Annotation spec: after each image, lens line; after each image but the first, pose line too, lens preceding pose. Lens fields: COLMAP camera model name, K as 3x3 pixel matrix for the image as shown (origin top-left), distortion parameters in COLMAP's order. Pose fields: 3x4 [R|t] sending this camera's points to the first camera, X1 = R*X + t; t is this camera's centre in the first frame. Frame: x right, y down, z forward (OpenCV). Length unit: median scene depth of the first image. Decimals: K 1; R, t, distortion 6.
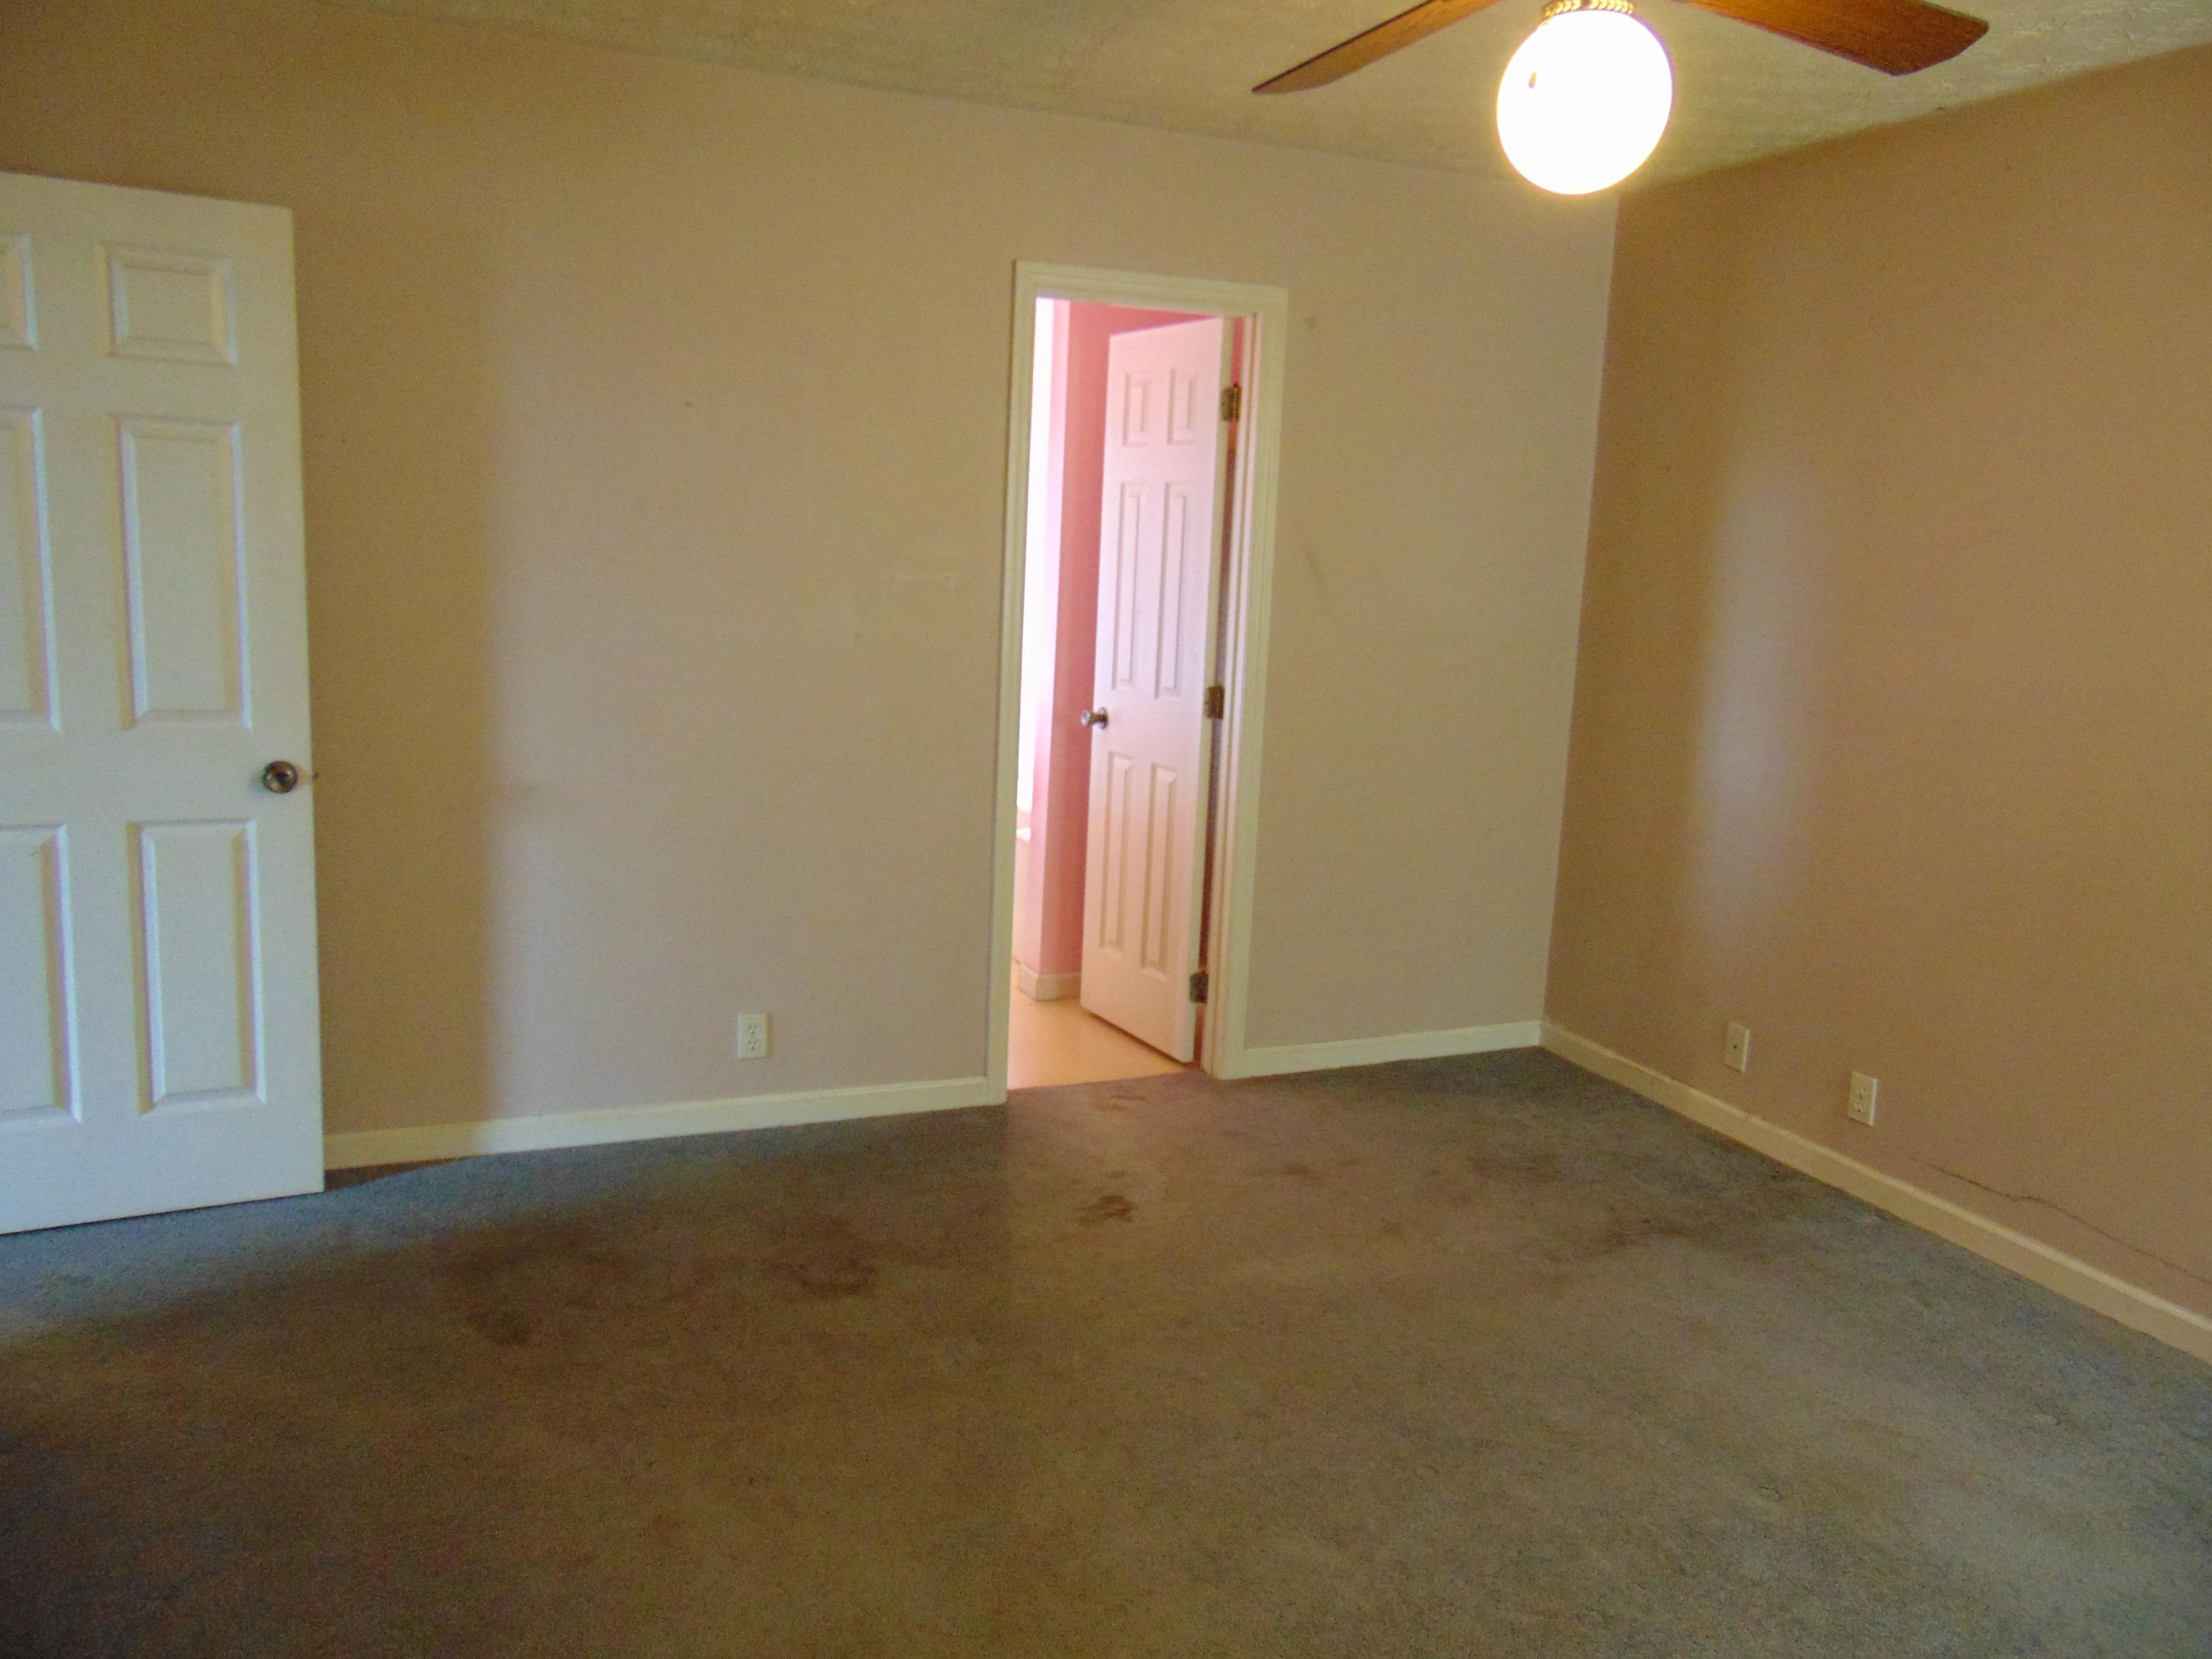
lens RADIAL K [[1663.5, 0, 1107.6], [0, 1663.5, 825.1], [0, 0, 1]] dist [-0.026158, 0.057917]
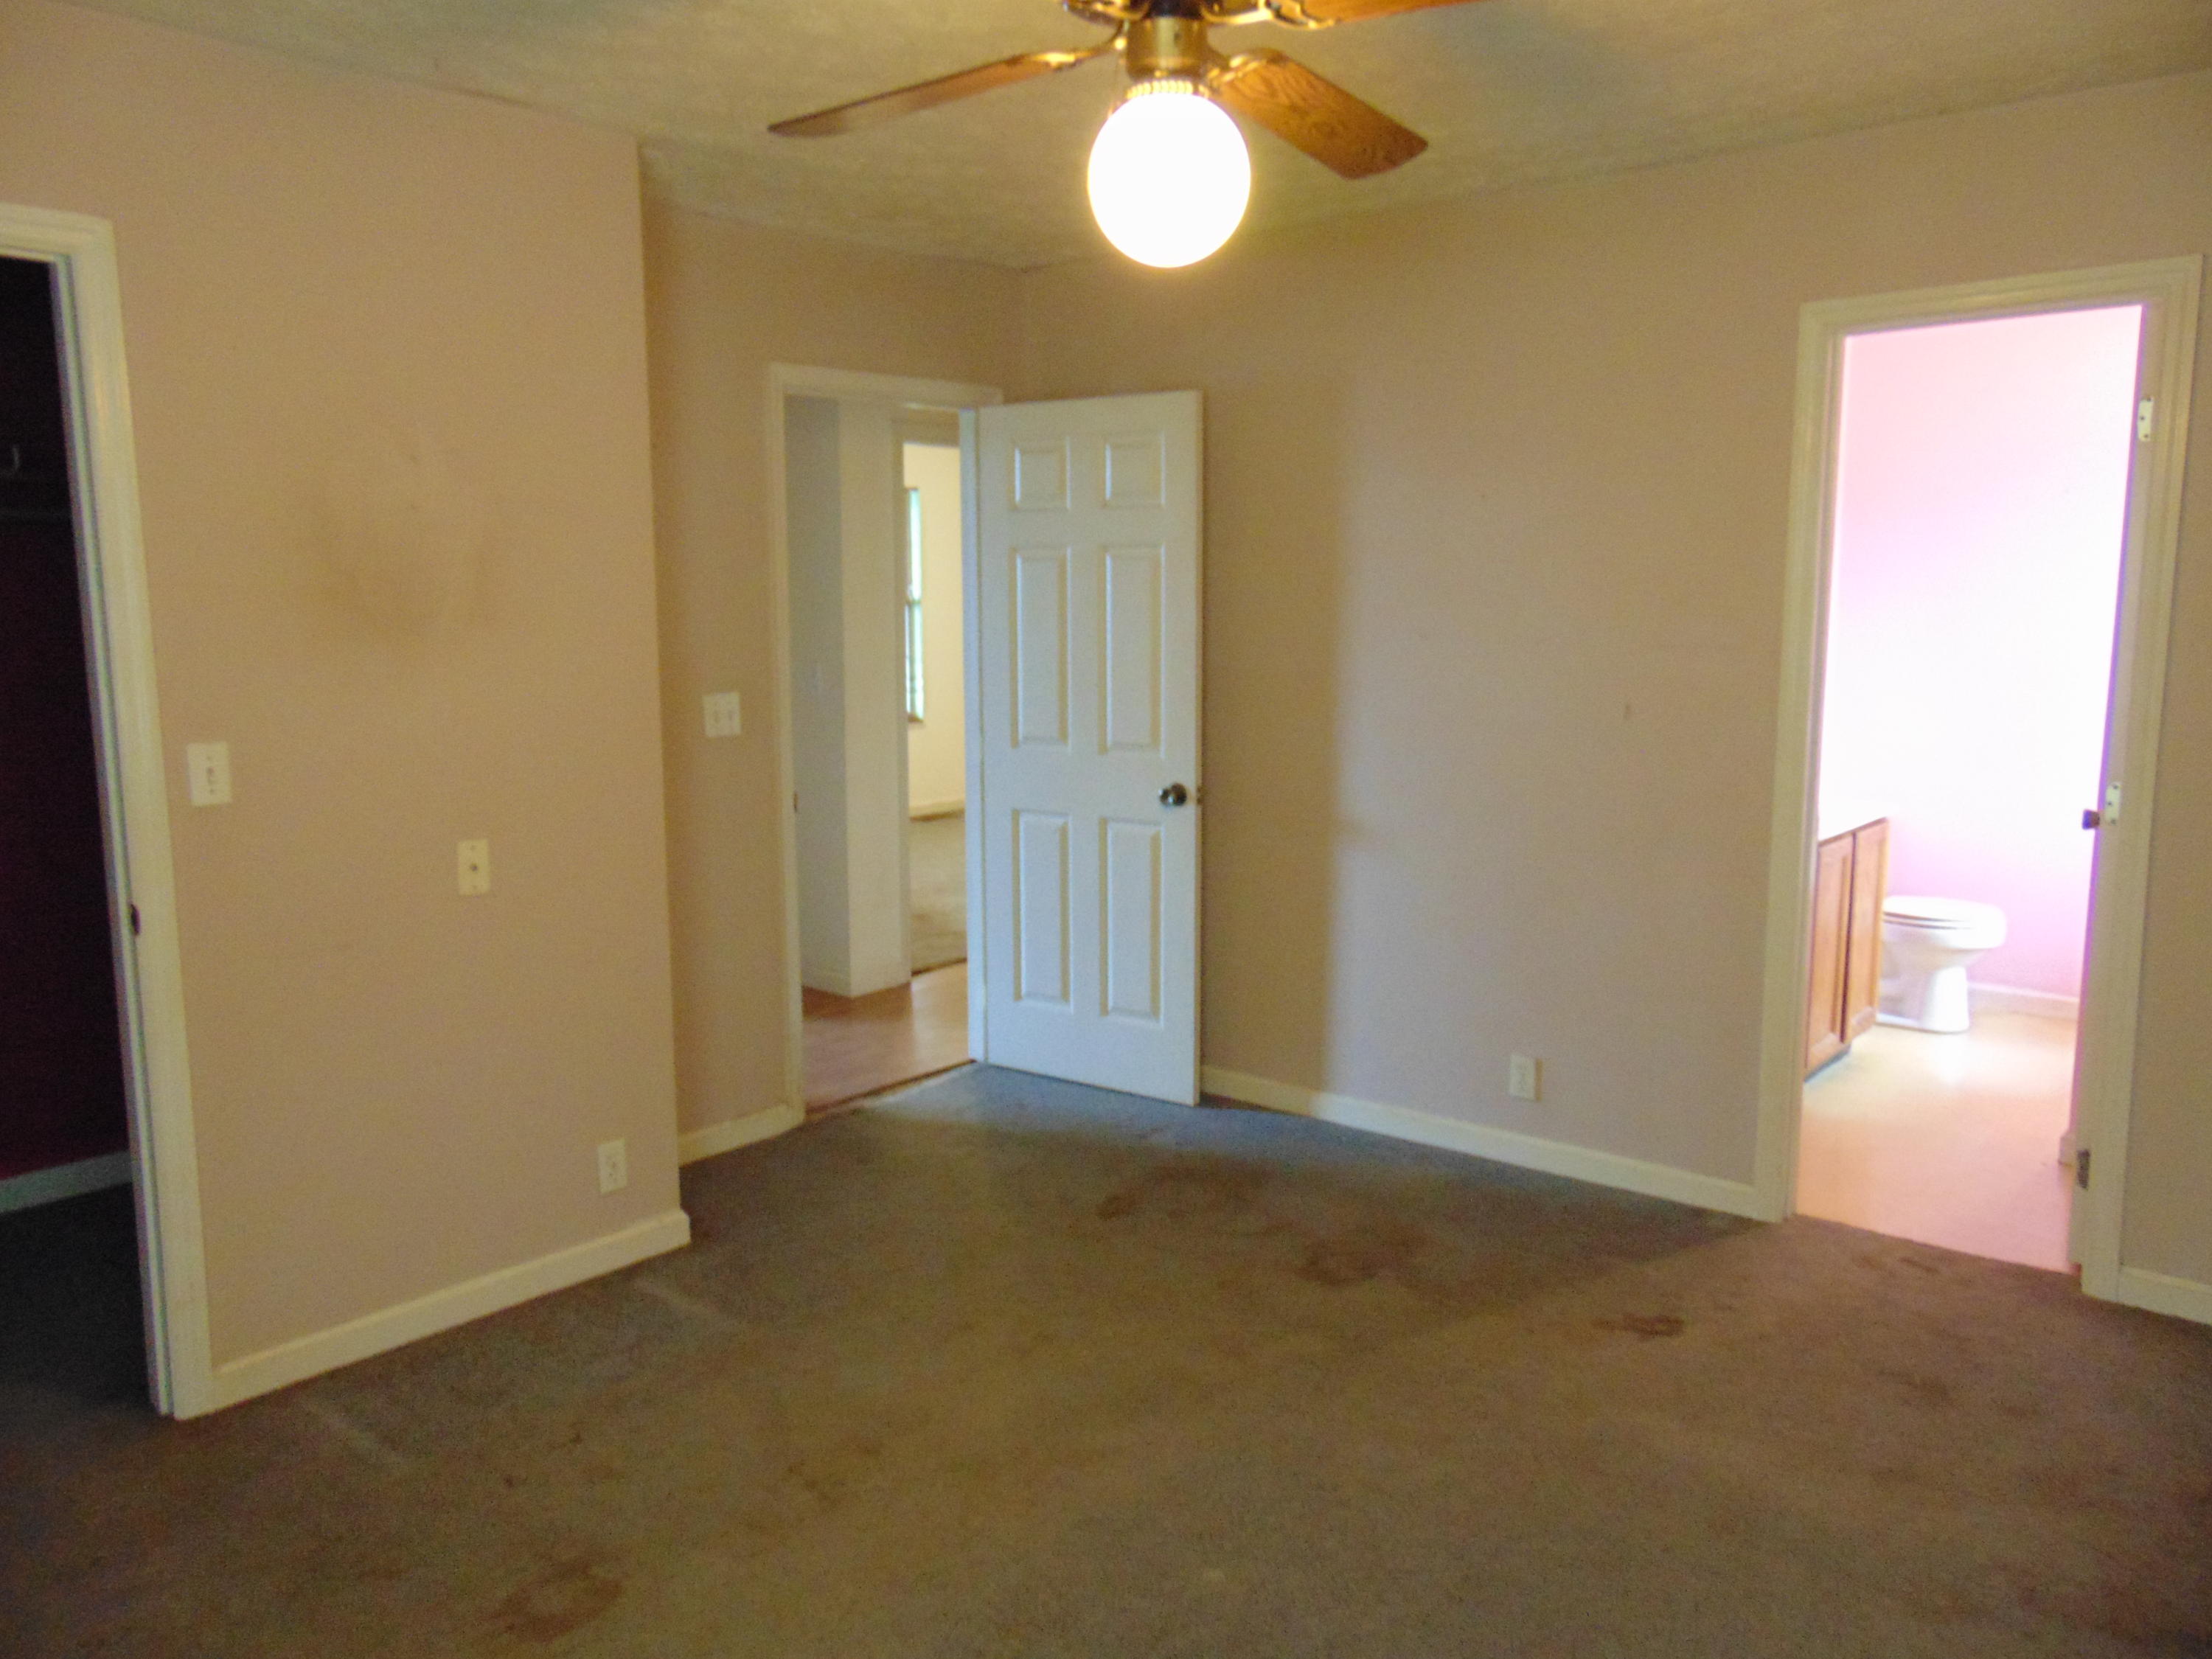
lens RADIAL K [[1663.5, 0, 1100.2], [0, 1663.5, 837.4], [0, 0, 1]] dist [-0.026158, 0.057917]
pose [[0.446088, 0.083588, -0.891077, 0.661332], [-0.123525, 0.991851, 0.031203, -0.027352], [0.886424, 0.096151, 0.452778, 0.293385]]
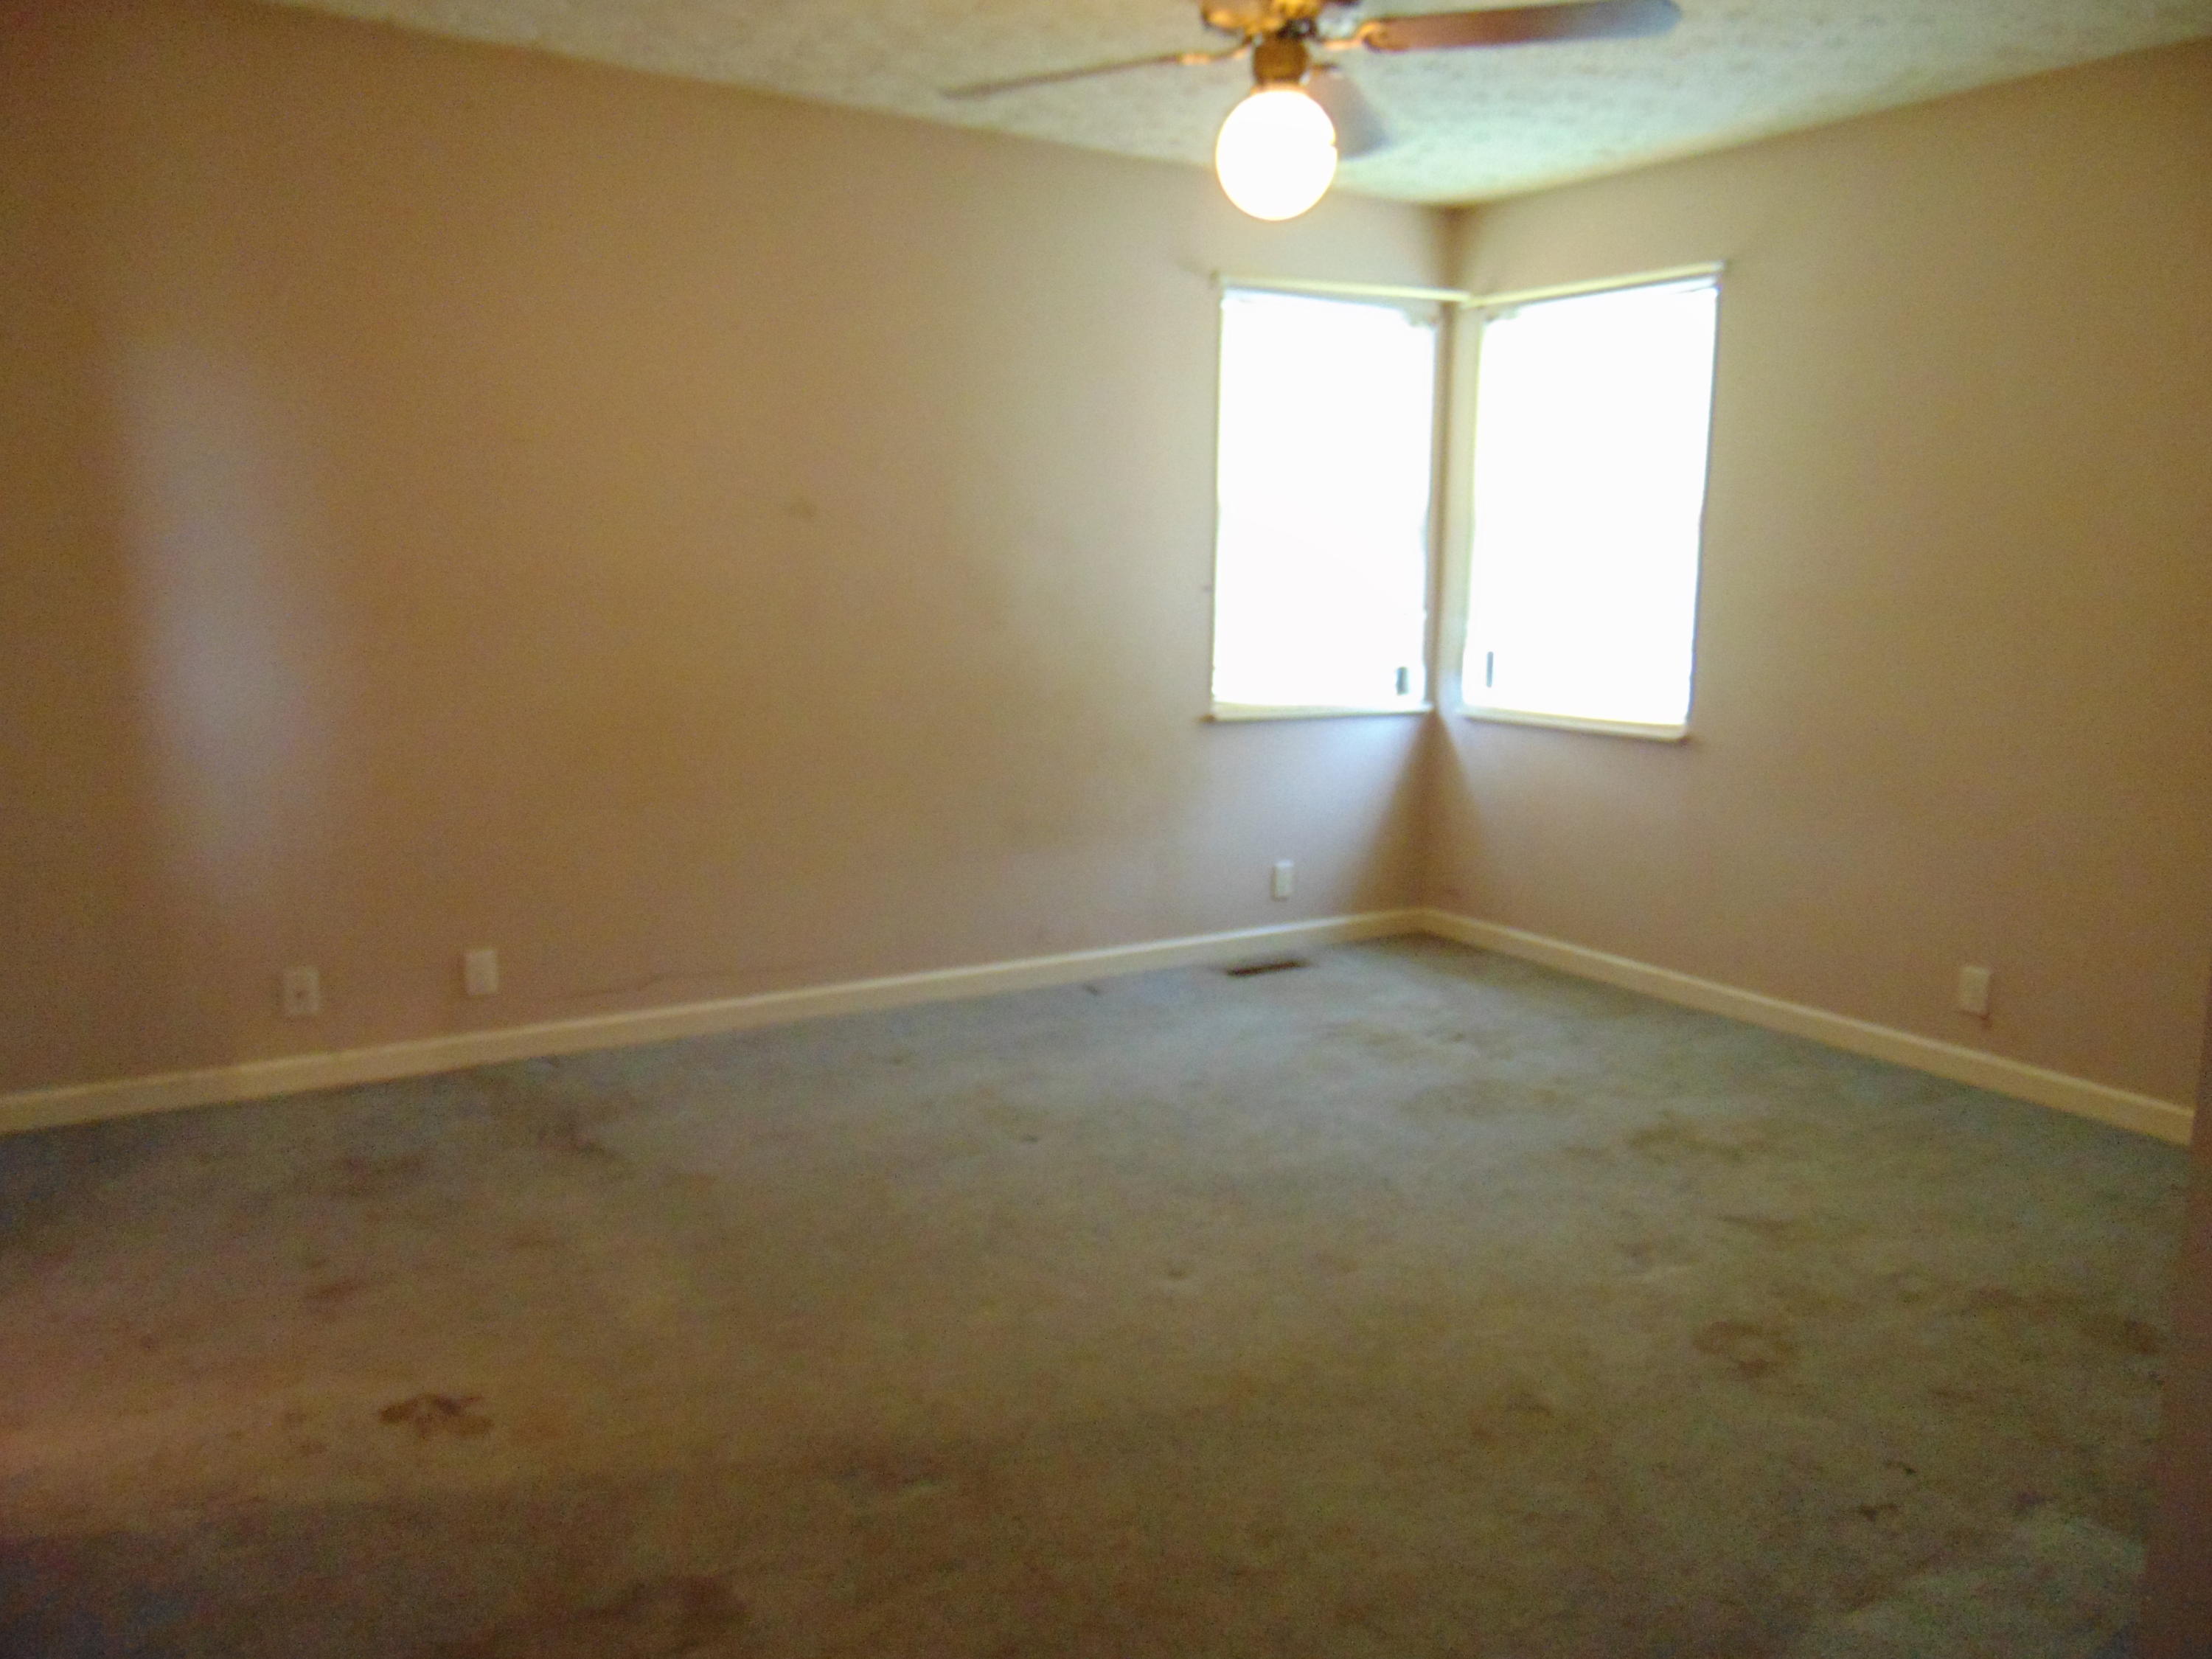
lens RADIAL K [[1663.5, 0, 1110.0], [0, 1663.5, 830.0], [0, 0, 1]] dist [-0.026158, 0.057917]
pose [[-0.186314, -0.200248, 0.961867, -0.654951], [0.145743, 0.962545, 0.228620, -0.112709], [-0.971620, 0.182780, -0.150151, 0.792115]]
